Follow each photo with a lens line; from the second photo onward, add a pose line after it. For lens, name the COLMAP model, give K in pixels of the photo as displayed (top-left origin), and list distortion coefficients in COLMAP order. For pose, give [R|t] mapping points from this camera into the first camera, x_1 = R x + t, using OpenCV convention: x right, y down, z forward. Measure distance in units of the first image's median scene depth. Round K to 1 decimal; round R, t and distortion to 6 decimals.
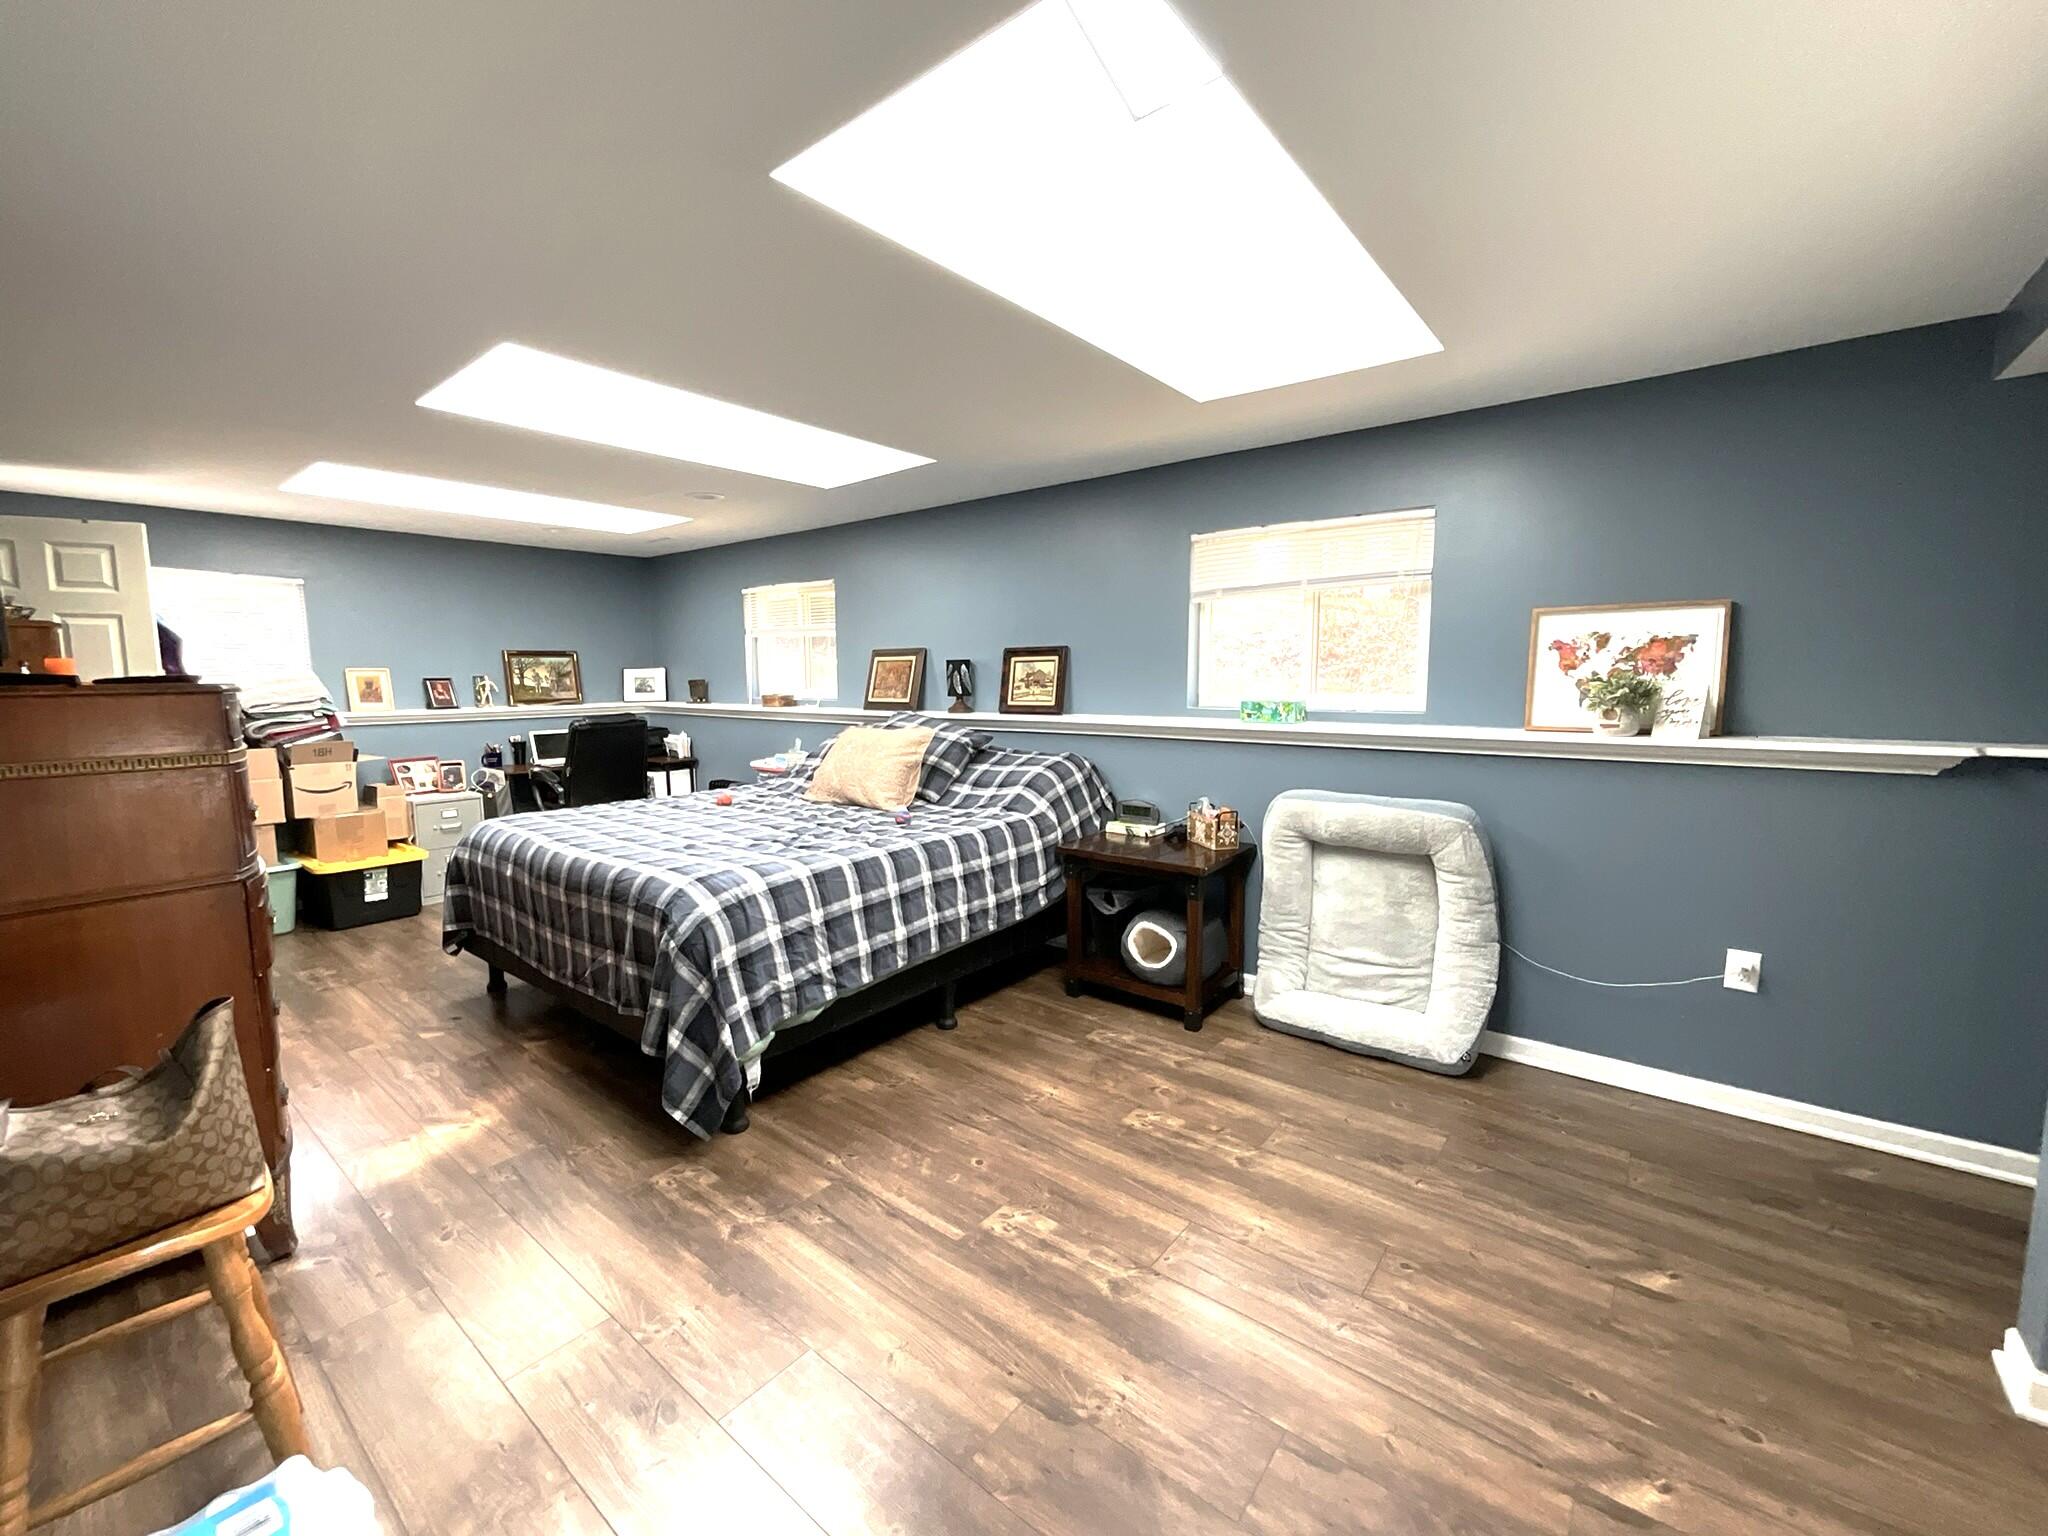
lens RADIAL K [[832.9, 0, 1021.5], [0, 832.9, 765.1], [0, 0, 1]] dist [-0.001528, -0.001280]
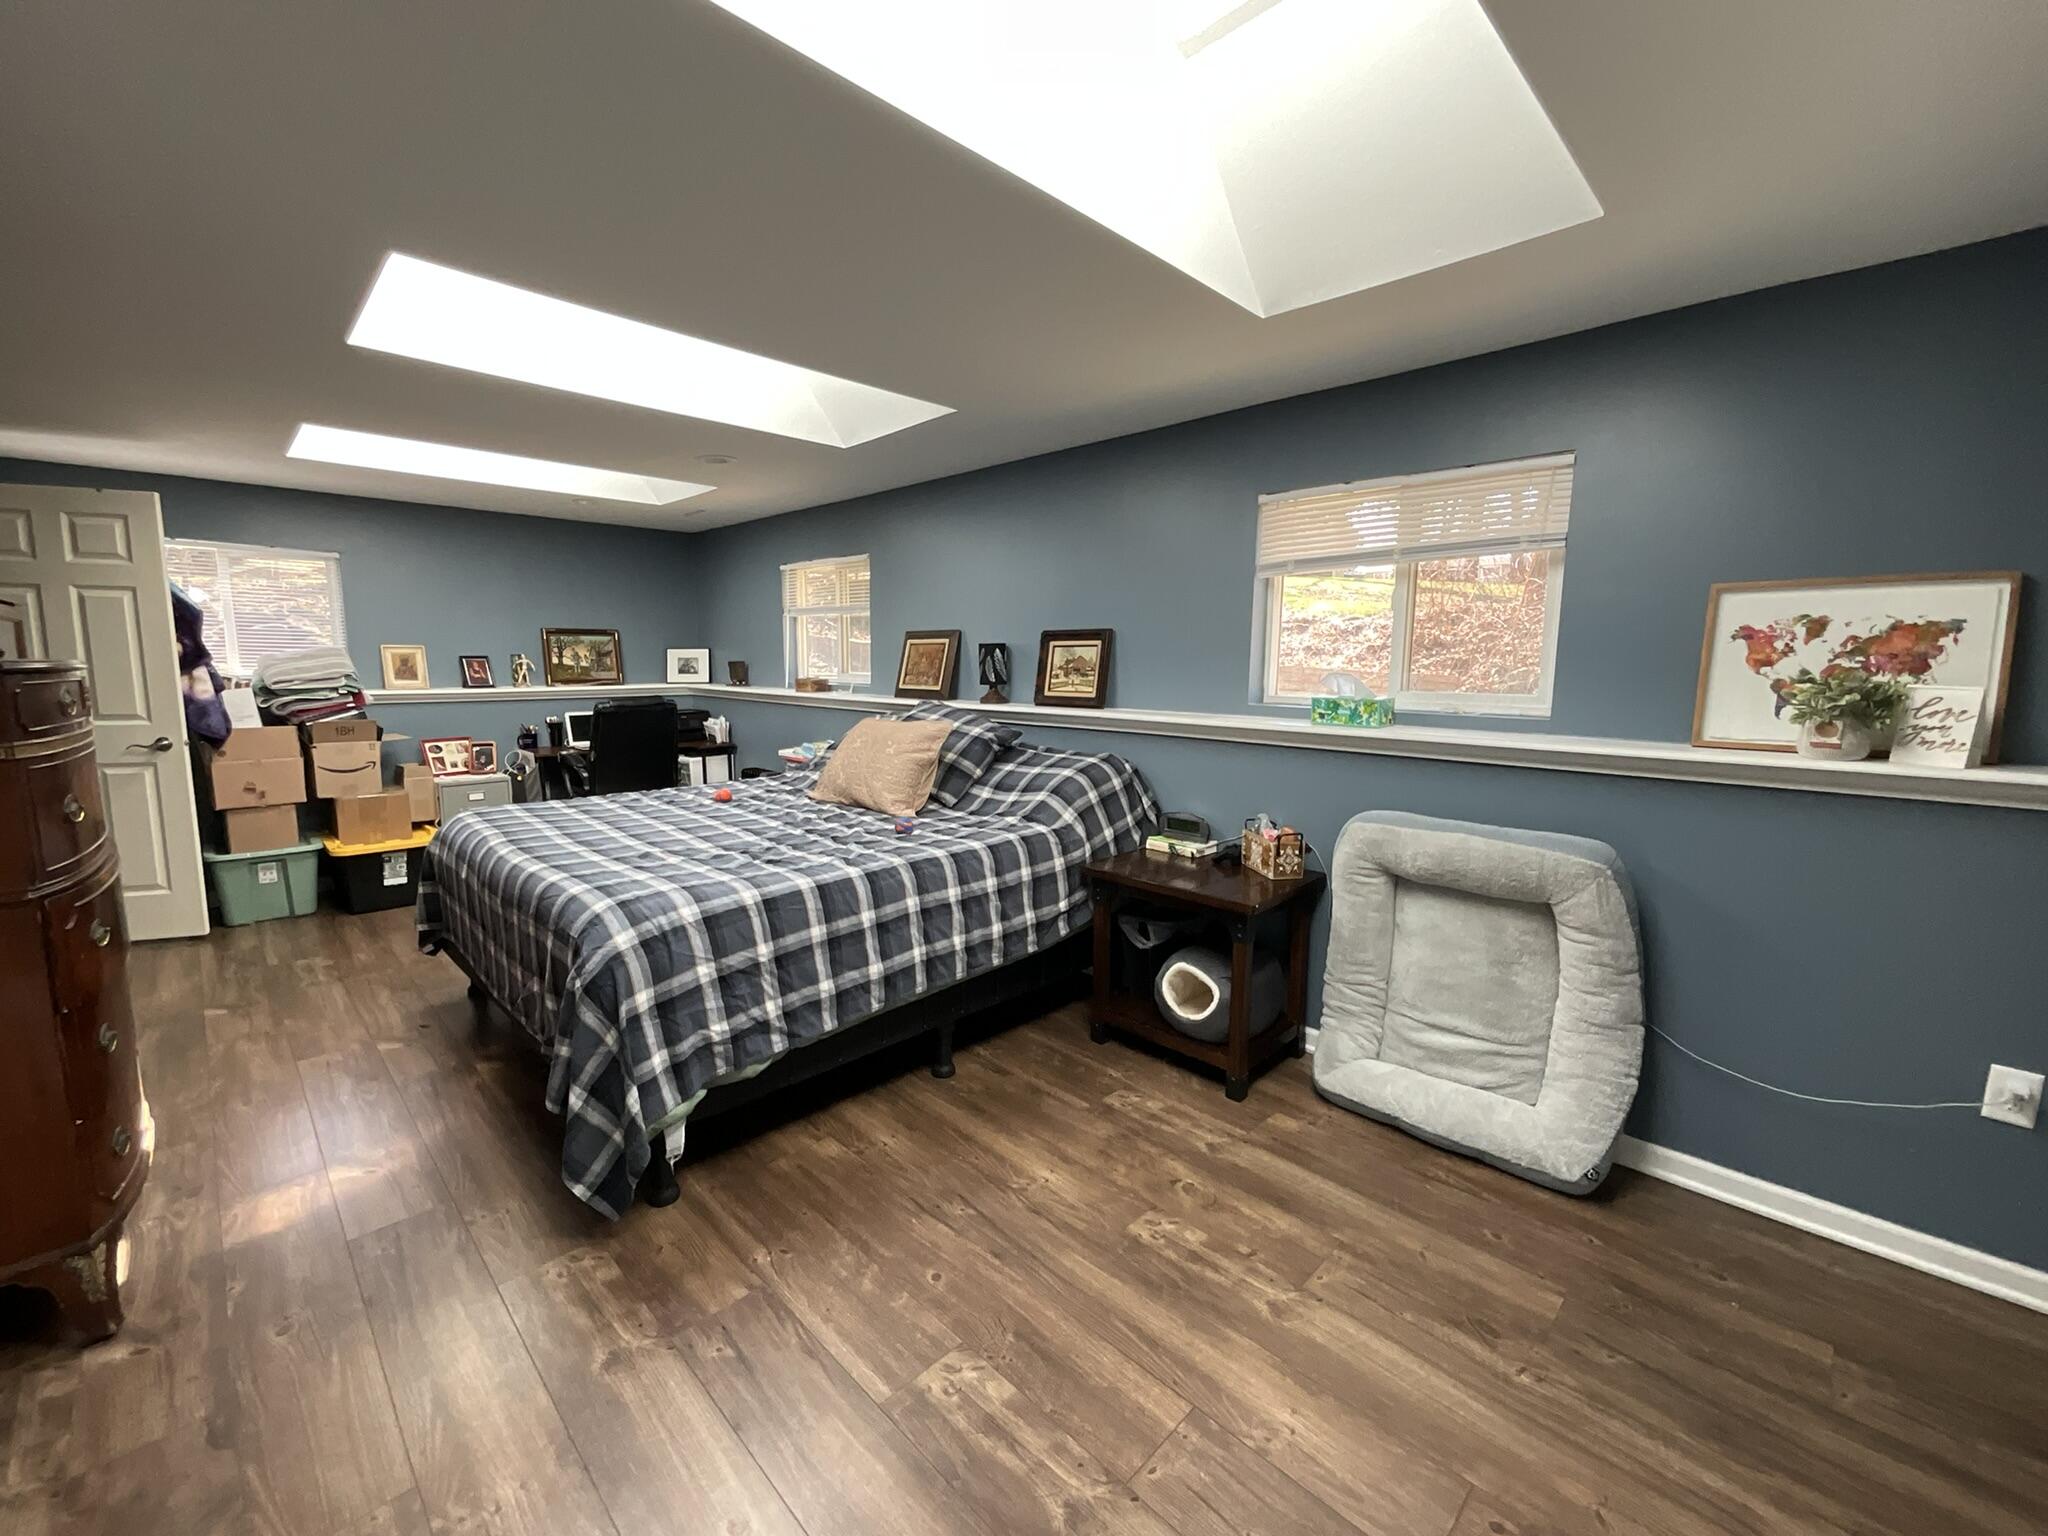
lens RADIAL K [[832.9, 0, 1023.5], [0, 832.9, 766.7], [0, 0, 1]] dist [-0.001528, -0.001280]
pose [[0.994297, 0.027418, -0.103061, 0.079835], [-0.025349, 0.999451, 0.021328, -0.022983], [0.103589, -0.018594, 0.994446, 0.182586]]
